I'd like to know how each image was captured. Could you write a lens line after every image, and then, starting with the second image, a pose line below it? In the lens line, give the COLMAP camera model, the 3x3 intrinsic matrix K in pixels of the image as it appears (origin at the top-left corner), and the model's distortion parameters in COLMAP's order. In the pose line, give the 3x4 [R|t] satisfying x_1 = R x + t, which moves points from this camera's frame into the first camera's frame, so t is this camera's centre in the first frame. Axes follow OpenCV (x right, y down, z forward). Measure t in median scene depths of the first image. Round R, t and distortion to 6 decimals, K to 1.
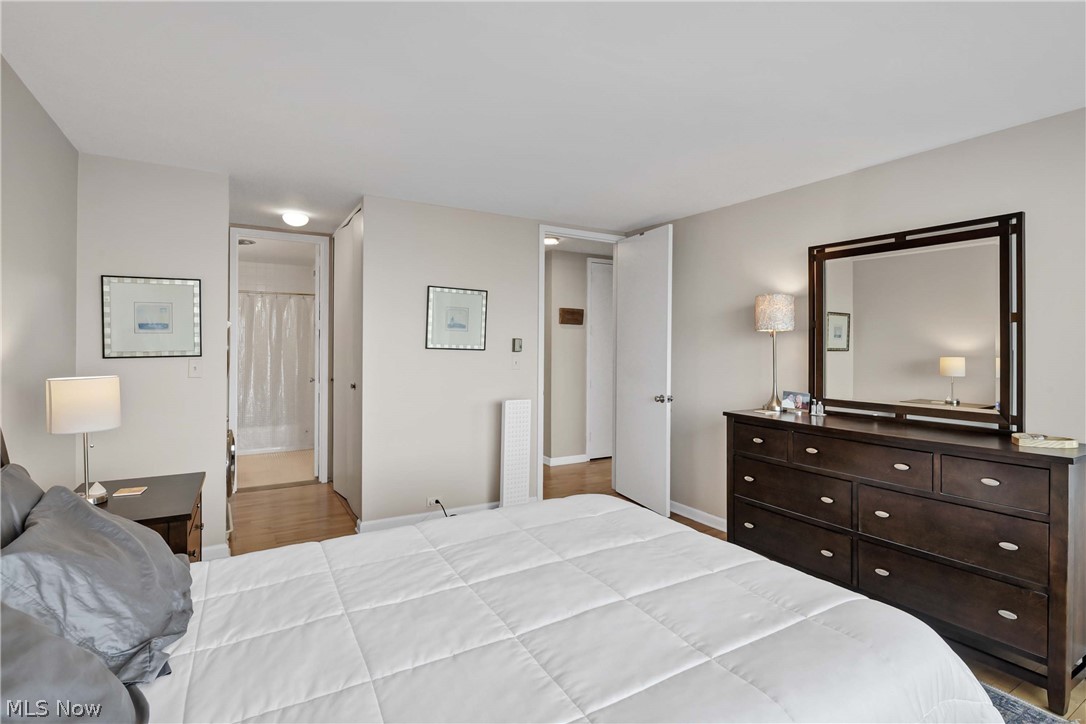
lens RADIAL K [[521.8, 0, 544.5], [0, 521.8, 359.7], [0, 0, 1]] dist [0.004199, -0.009525]
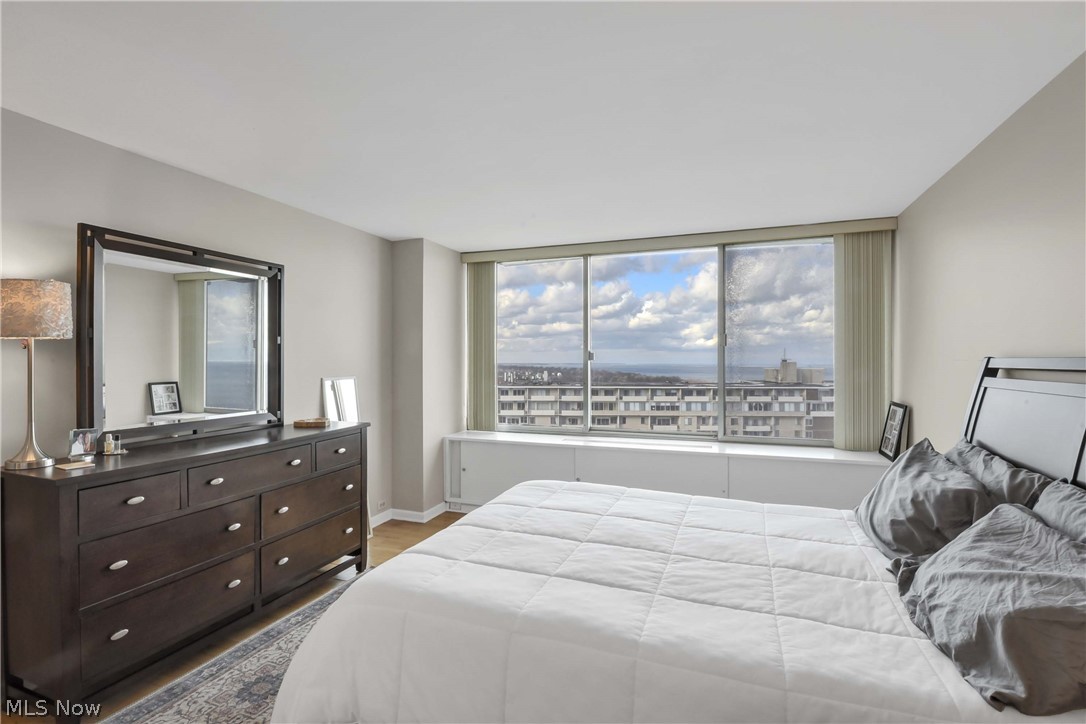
lens RADIAL K [[497.3, 0, 551.2], [0, 497.3, 358.2], [0, 0, 1]] dist [-0.013188, -0.006633]
pose [[-0.643007, -0.003635, 0.765851, -0.744507], [0.016252, 0.999699, 0.018390, -0.059573], [-0.765688, 0.024271, -0.642754, 1.680572]]
